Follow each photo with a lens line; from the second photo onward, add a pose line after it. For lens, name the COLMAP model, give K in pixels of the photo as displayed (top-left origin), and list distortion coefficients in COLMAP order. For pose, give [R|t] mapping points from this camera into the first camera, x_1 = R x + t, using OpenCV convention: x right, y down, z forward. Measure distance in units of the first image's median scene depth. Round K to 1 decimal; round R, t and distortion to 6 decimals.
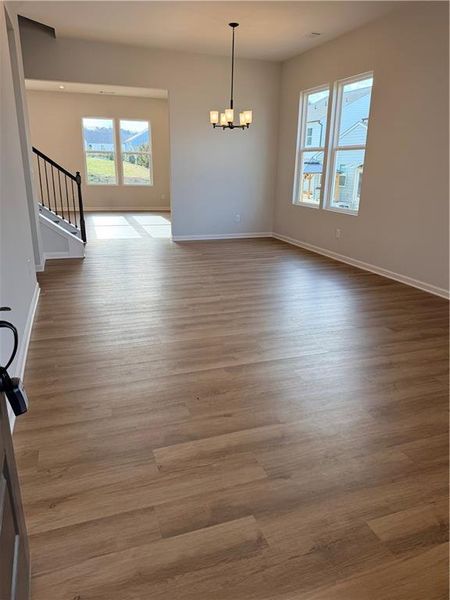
lens RADIAL K [[438.6, 0, 225.0], [0, 438.6, 300.0], [0, 0, 1]] dist [0.020328, -0.004775]
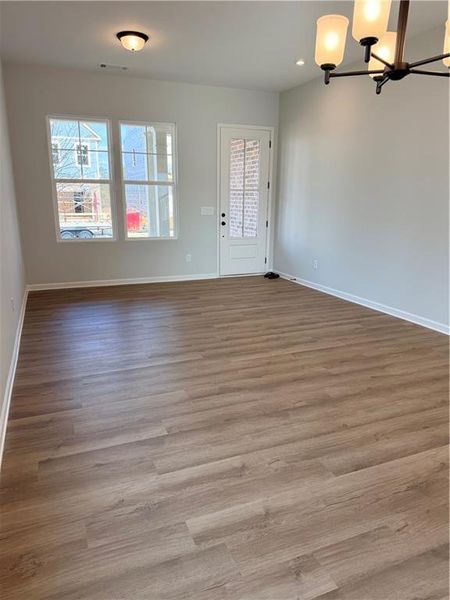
lens RADIAL K [[418.3, 0, 225.0], [0, 418.3, 300.0], [0, 0, 1]] dist [0.028482, -0.008309]
pose [[-0.998472, -0.012756, -0.053763, 0.134489], [-0.038887, 0.853452, 0.519718, -0.428075], [0.039254, 0.521015, -0.852645, 1.352601]]
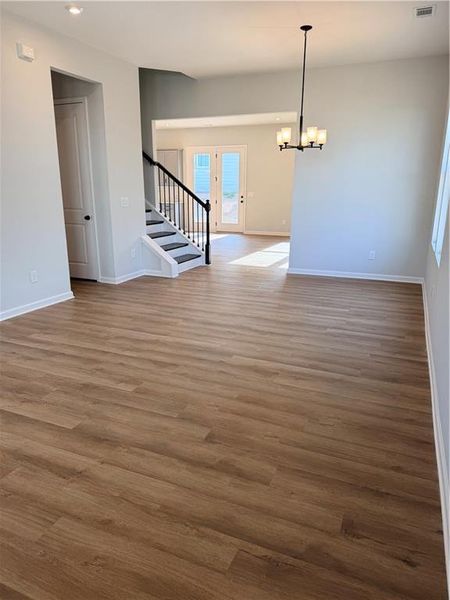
lens RADIAL K [[418.3, 0, 225.0], [0, 418.3, 300.0], [0, 0, 1]] dist [0.028482, -0.008309]
pose [[0.732694, 0.163544, -0.660615, 0.522194], [-0.196452, 0.980200, 0.024776, -0.104774], [0.651587, 0.111626, 0.750316, 0.354251]]
